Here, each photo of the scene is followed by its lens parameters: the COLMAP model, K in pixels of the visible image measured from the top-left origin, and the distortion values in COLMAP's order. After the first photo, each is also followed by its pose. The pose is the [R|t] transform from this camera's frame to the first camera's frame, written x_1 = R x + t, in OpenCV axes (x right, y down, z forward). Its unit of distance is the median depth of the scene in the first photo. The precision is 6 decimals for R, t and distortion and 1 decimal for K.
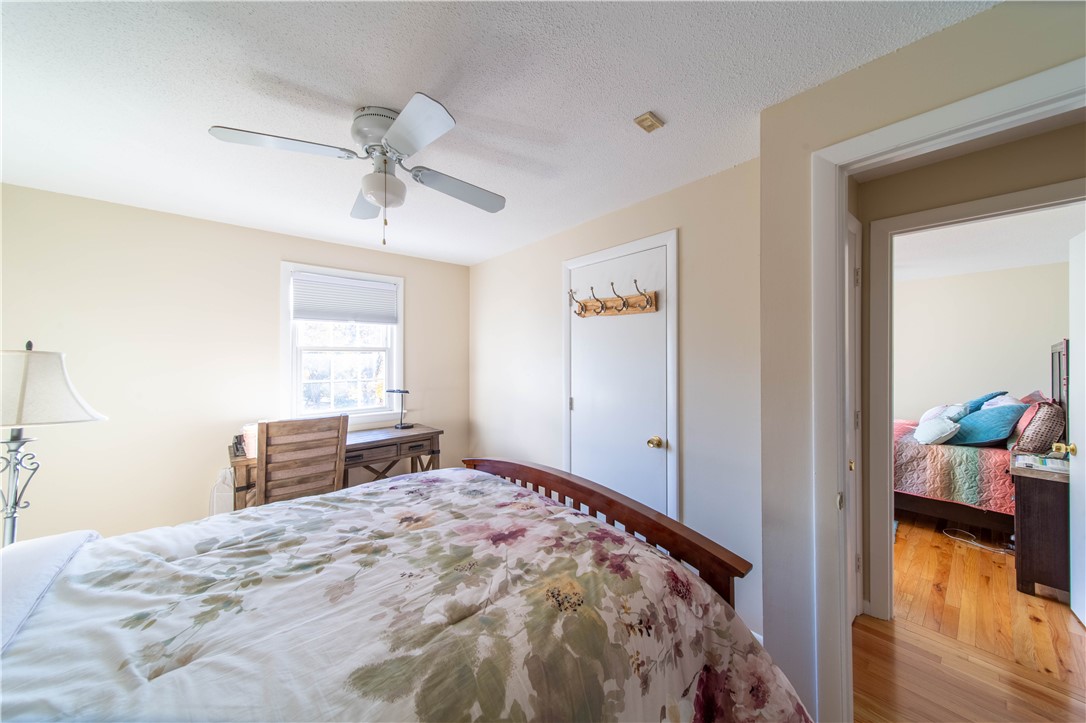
lens RADIAL K [[375.0, 0, 542.3], [0, 375.0, 358.5], [0, 0, 1]] dist [0.008364, -0.000521]
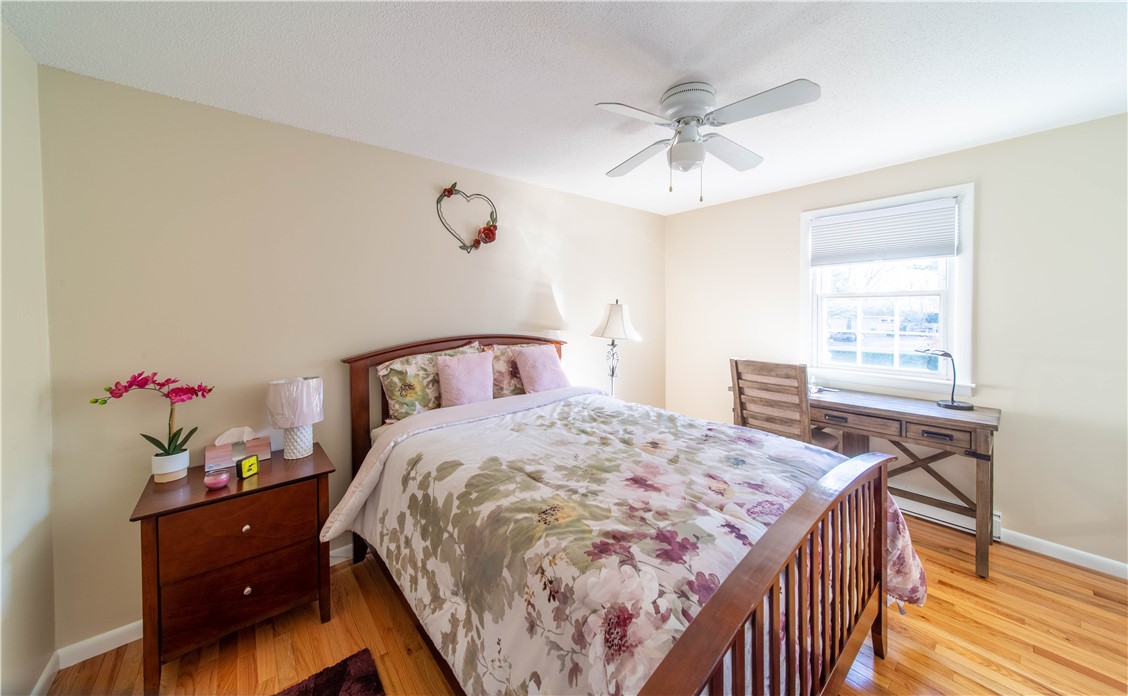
lens RADIAL K [[386.1, 0, 549.2], [0, 386.1, 312.9], [0, 0, 1]] dist [0.001481, -0.000137]
pose [[-0.024366, 0.013859, -0.999607, 1.215476], [0.004997, 0.999893, 0.013741, 0.001506], [0.999691, -0.004660, -0.024433, 1.007418]]
